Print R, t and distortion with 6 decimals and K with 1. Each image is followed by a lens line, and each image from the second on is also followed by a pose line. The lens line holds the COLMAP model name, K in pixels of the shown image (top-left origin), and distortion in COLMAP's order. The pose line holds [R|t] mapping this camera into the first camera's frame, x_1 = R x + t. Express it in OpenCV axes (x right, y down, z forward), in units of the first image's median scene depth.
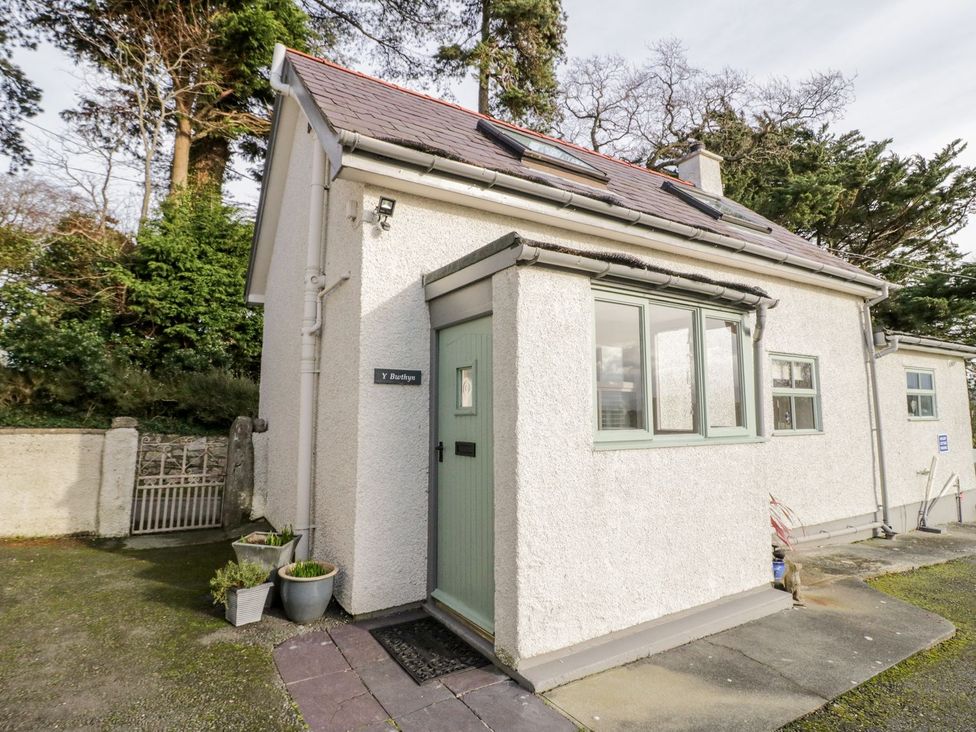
lens RADIAL K [[524.1, 0, 488.0], [0, 524.1, 366.0], [0, 0, 1]] dist [-0.002809, -0.015684]
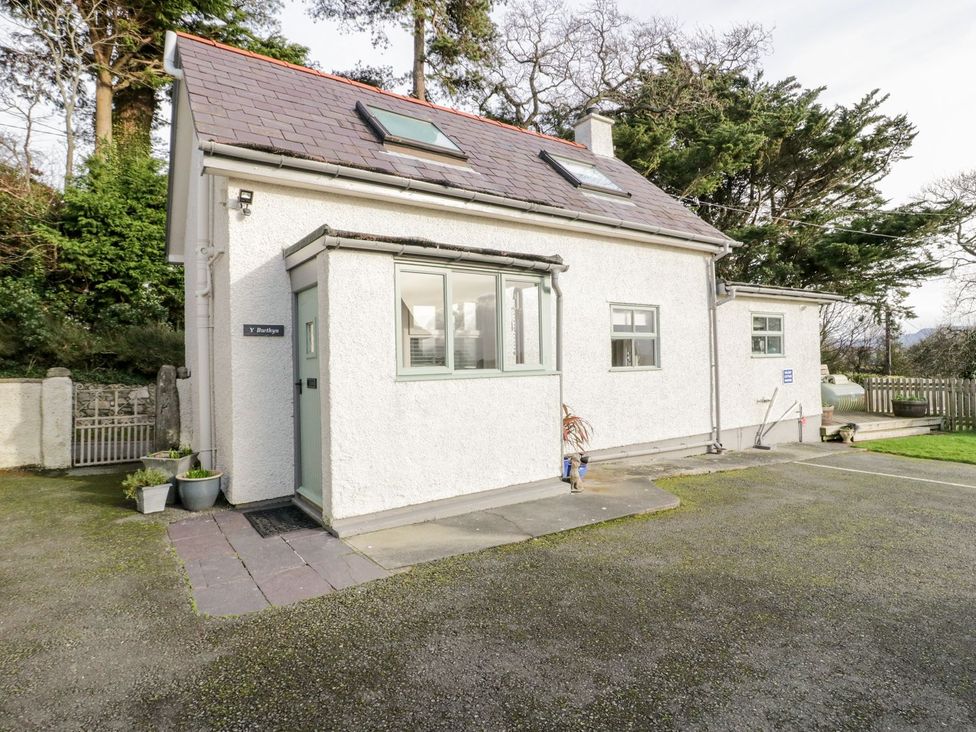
lens RADIAL K [[524.1, 0, 488.0], [0, 524.1, 366.0], [0, 0, 1]] dist [-0.002809, -0.015684]
pose [[0.997766, -0.021351, 0.063304, 0.183711], [0.014727, 0.994541, 0.103307, -0.010642], [-0.065164, -0.102144, 0.992633, -0.207181]]
